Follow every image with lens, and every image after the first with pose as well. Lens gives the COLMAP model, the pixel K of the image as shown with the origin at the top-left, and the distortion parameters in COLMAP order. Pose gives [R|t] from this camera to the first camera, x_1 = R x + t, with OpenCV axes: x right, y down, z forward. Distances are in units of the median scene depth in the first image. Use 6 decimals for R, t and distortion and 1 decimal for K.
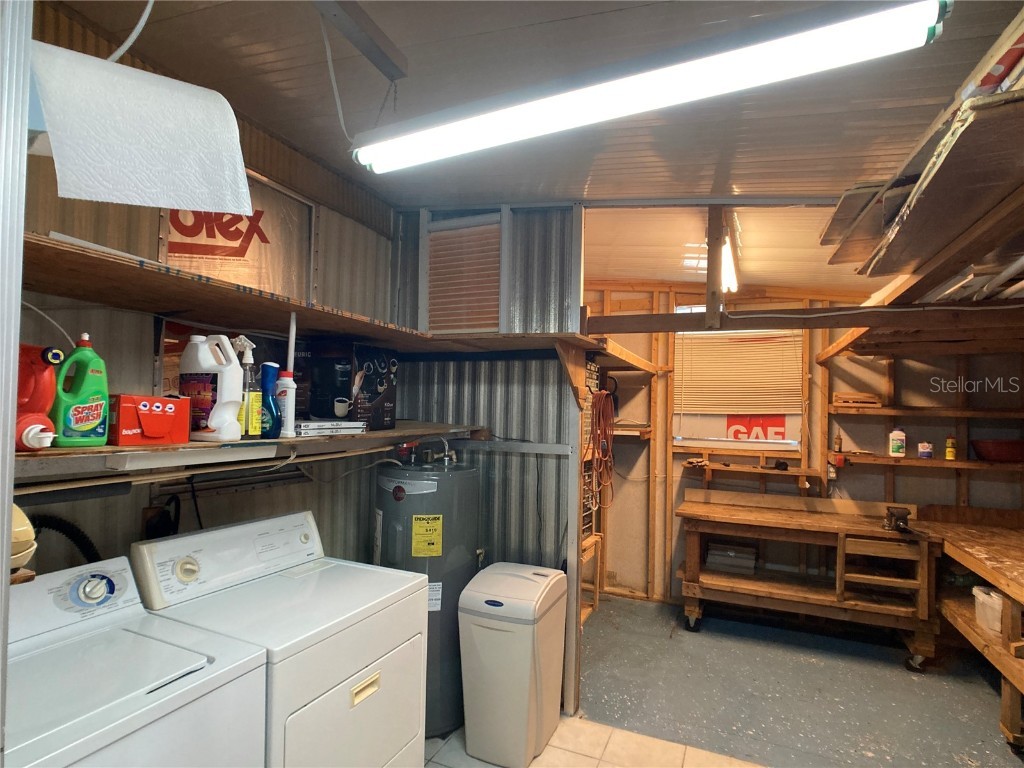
lens RADIAL K [[547.2, 0, 507.3], [0, 547.2, 391.6], [0, 0, 1]] dist [-0.027415, 0.002618]
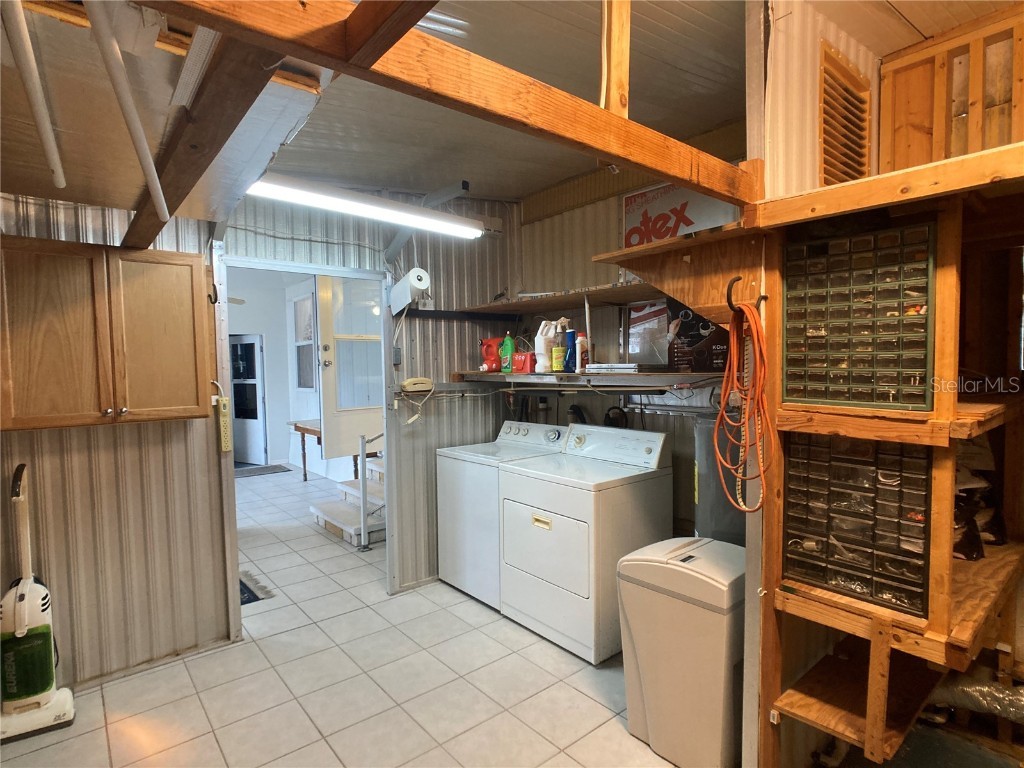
lens RADIAL K [[547.2, 0, 507.3], [0, 547.2, 391.6], [0, 0, 1]] dist [-0.027415, 0.002618]
pose [[-0.444642, 0.030928, -0.895174, 1.144040], [0.033333, 0.999283, 0.017968, 0.099885], [0.895088, -0.021849, -0.445354, 1.477154]]
